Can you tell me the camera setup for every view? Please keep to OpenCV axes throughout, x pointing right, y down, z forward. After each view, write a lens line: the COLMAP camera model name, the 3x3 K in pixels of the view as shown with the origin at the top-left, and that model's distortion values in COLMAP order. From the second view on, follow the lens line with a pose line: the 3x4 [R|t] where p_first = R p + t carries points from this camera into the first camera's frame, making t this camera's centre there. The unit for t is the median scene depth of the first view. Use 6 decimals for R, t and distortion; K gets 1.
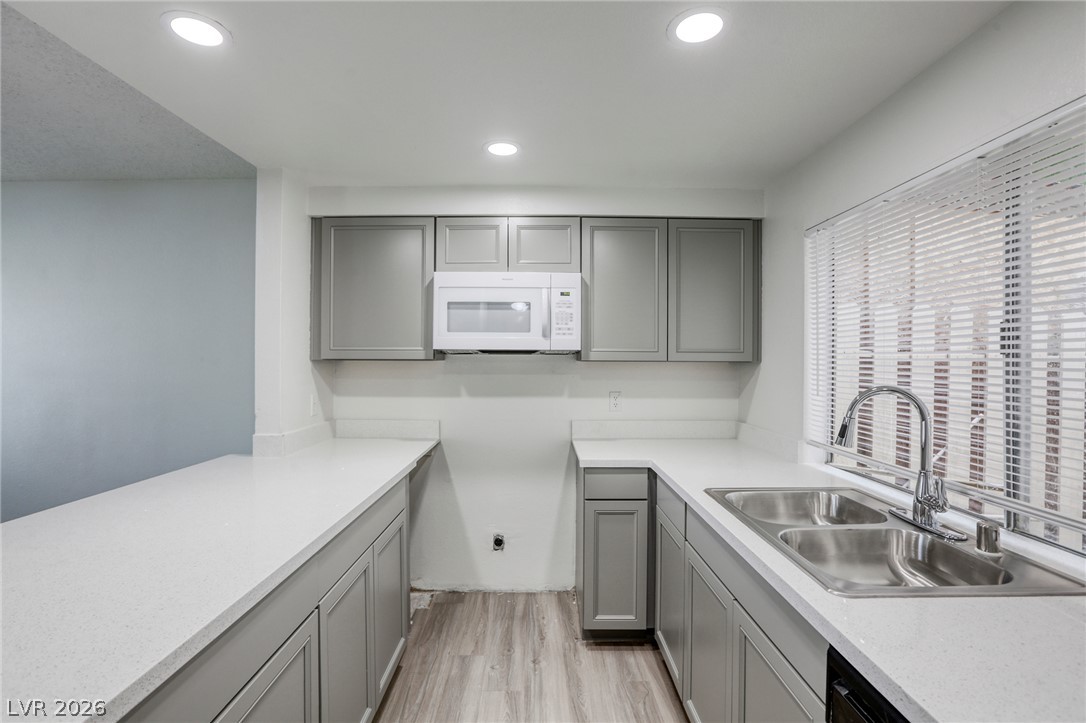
lens RADIAL K [[514.7, 0, 540.3], [0, 514.7, 360.6], [0, 0, 1]] dist [-0.054572, 0.015201]
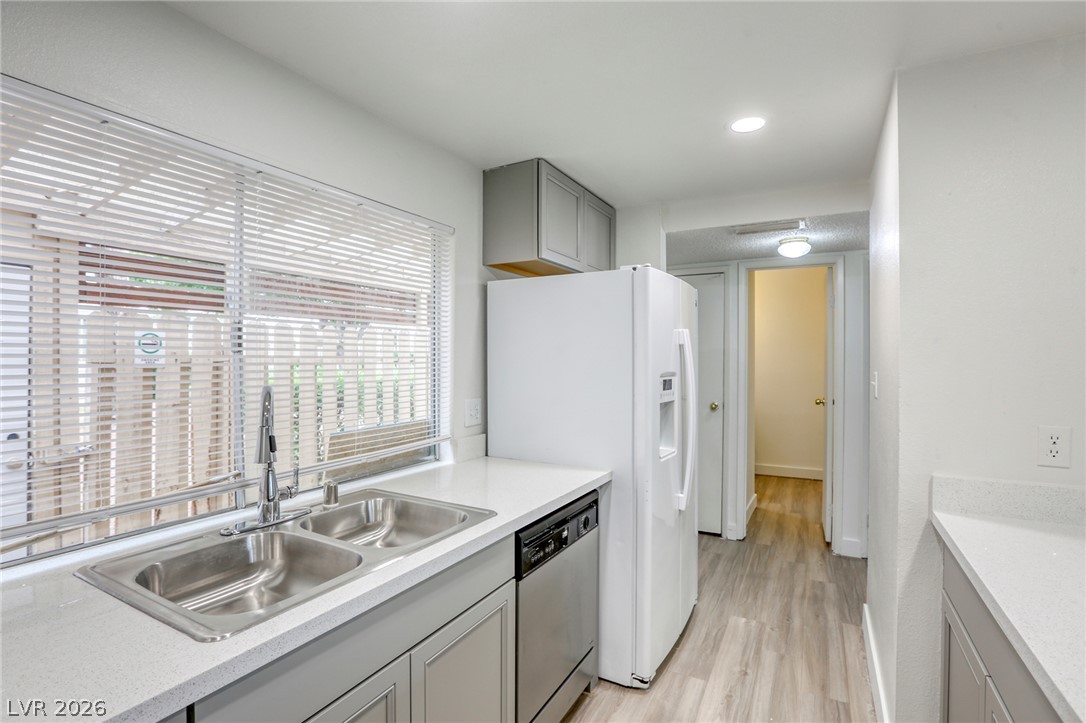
lens RADIAL K [[514.7, 0, 540.3], [0, 514.7, 360.6], [0, 0, 1]] dist [-0.054572, 0.015201]
pose [[-0.874466, -0.005946, 0.485050, -0.095581], [-0.005265, 0.999982, 0.002766, -0.000006], [-0.485058, -0.000135, -0.874482, 0.855908]]
